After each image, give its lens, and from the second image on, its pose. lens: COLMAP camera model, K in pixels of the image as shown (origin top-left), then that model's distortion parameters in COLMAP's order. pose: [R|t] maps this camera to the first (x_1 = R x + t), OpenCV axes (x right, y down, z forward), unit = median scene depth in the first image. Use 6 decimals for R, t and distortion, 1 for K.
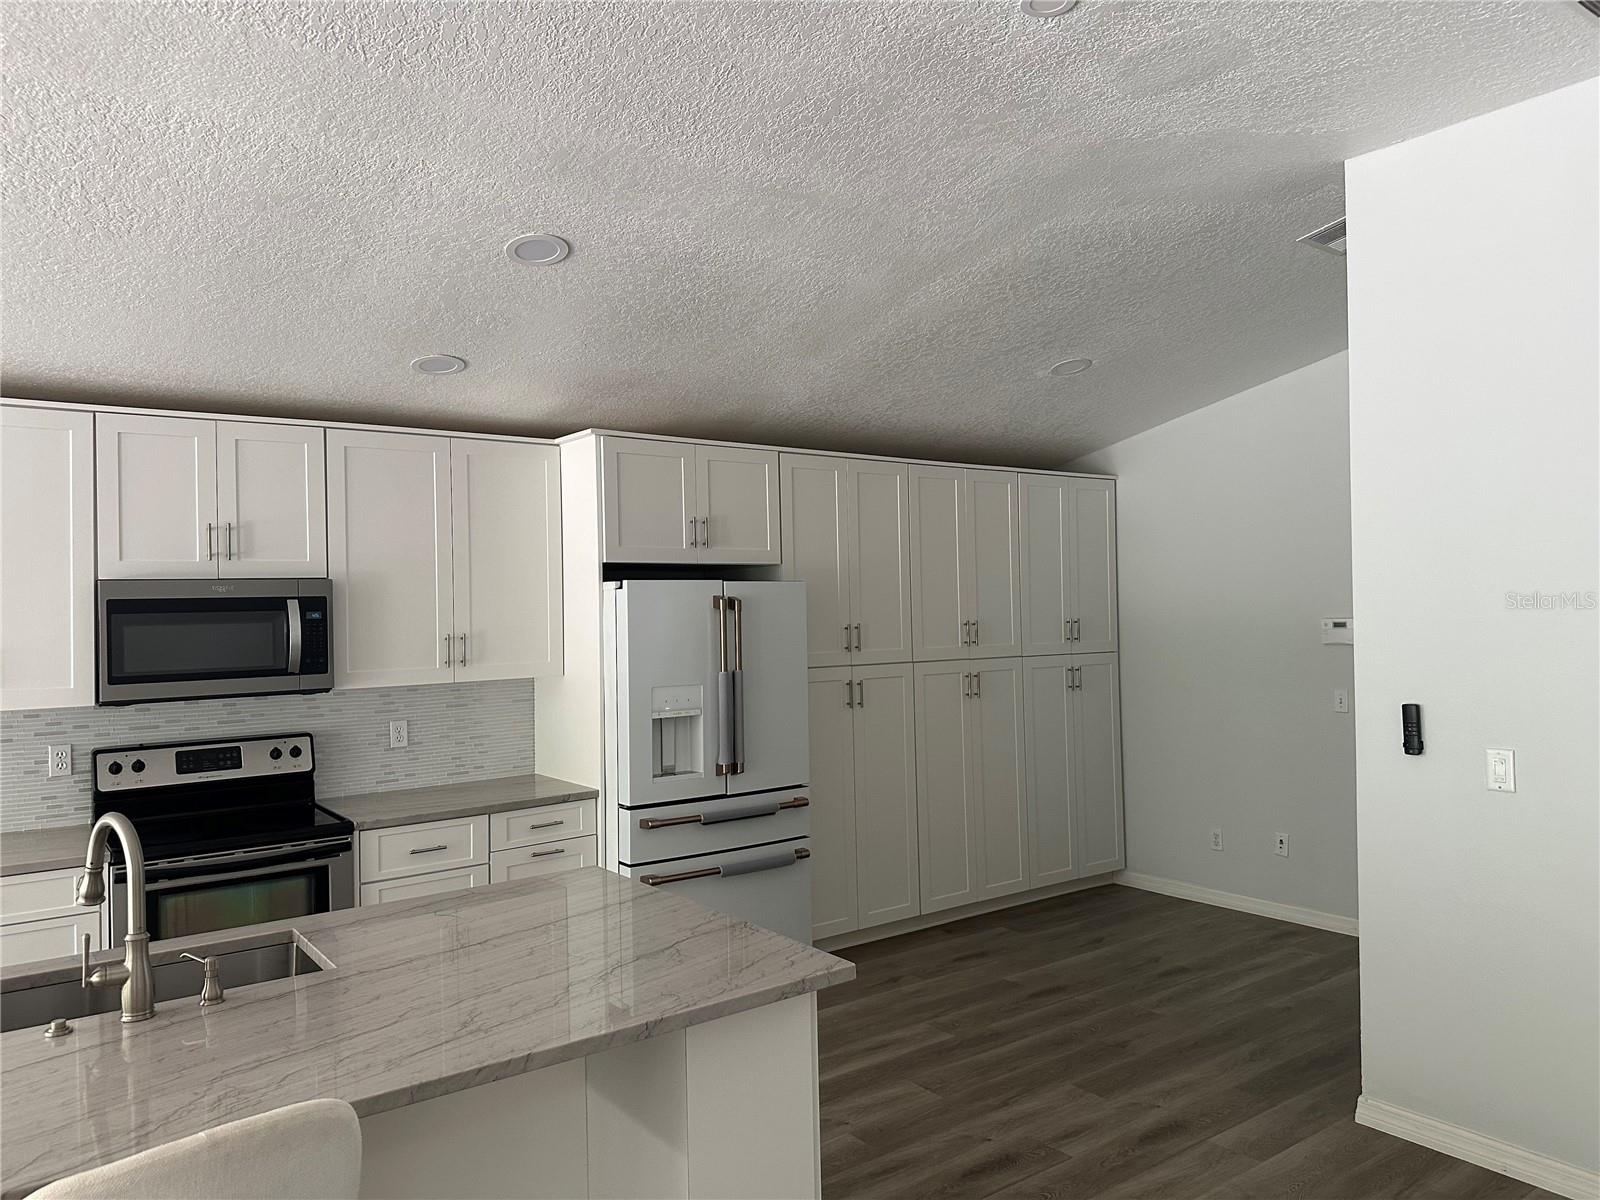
lens RADIAL K [[1114.5, 0, 802.3], [0, 1114.5, 600.2], [0, 0, 1]] dist [0.005770, -0.019506]
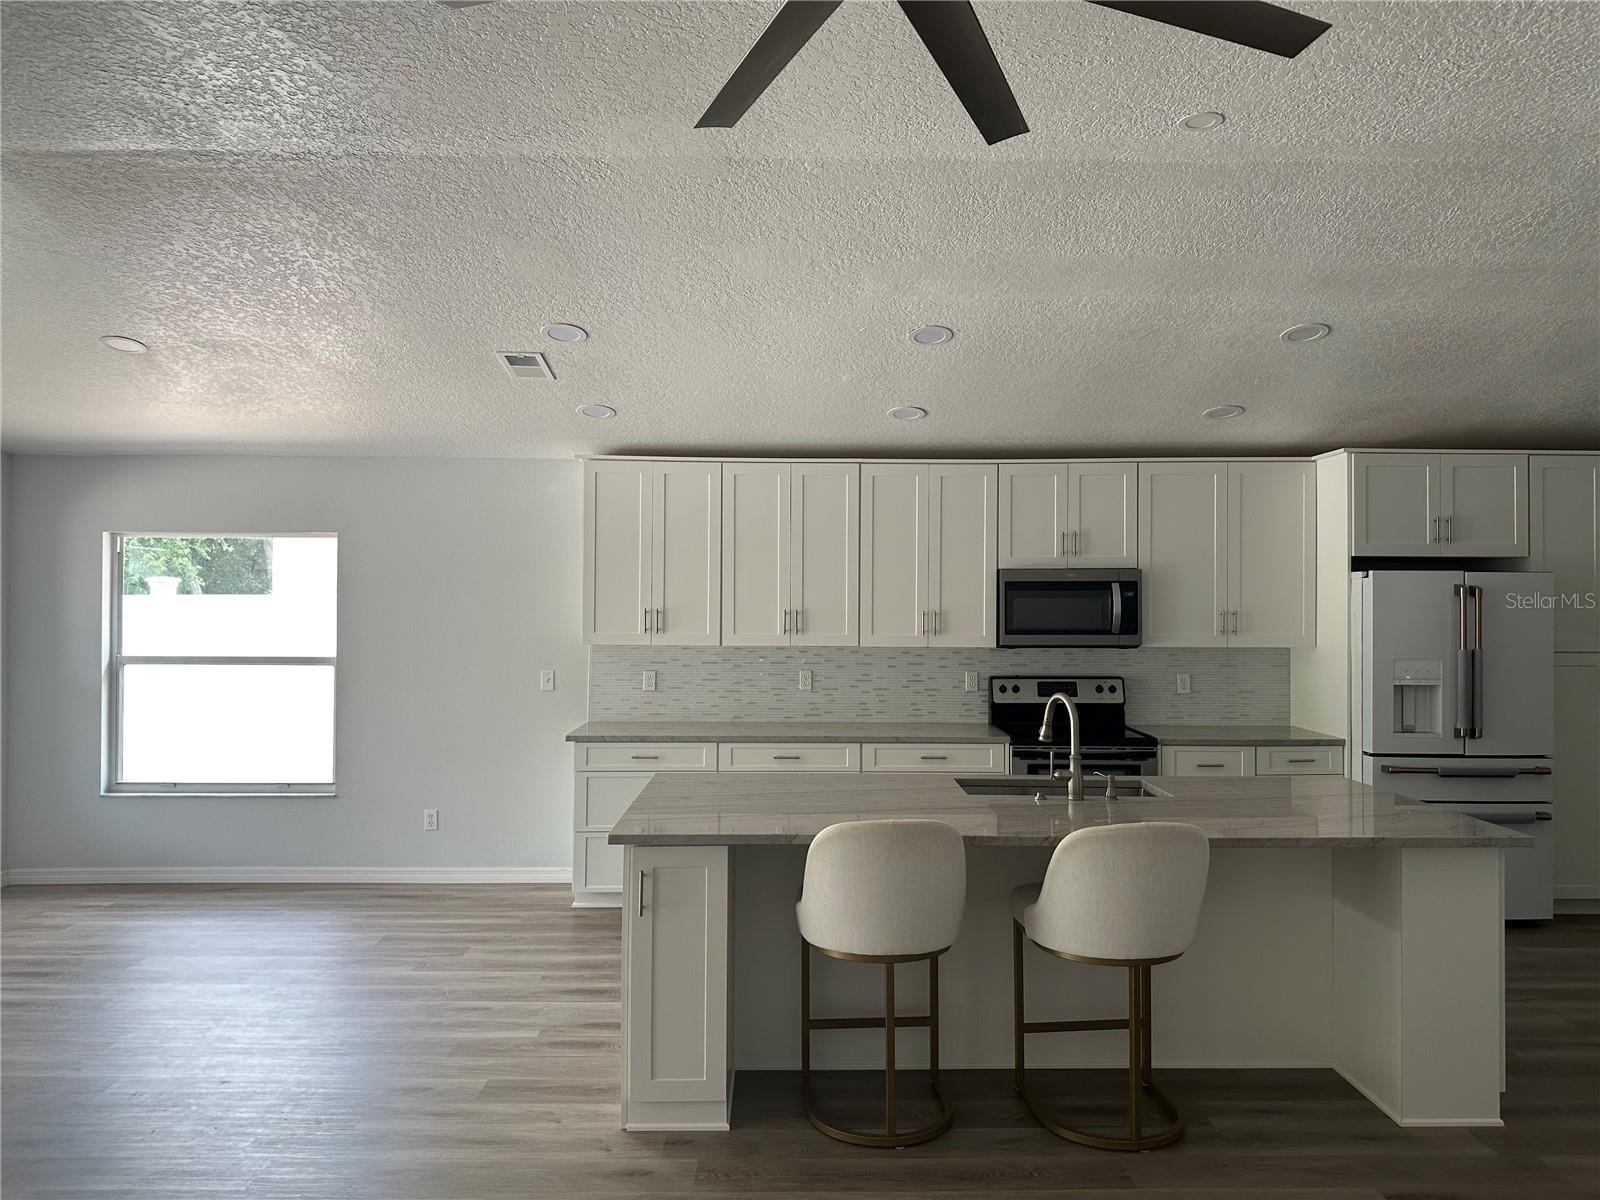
lens RADIAL K [[1114.5, 0, 785.1], [0, 1114.5, 586.3], [0, 0, 1]] dist [0.005770, -0.019506]
pose [[0.797031, 0.015870, -0.603730, 0.073497], [-0.017281, 0.999845, 0.003468, 0.006605], [0.603692, 0.007669, 0.797181, -0.401827]]
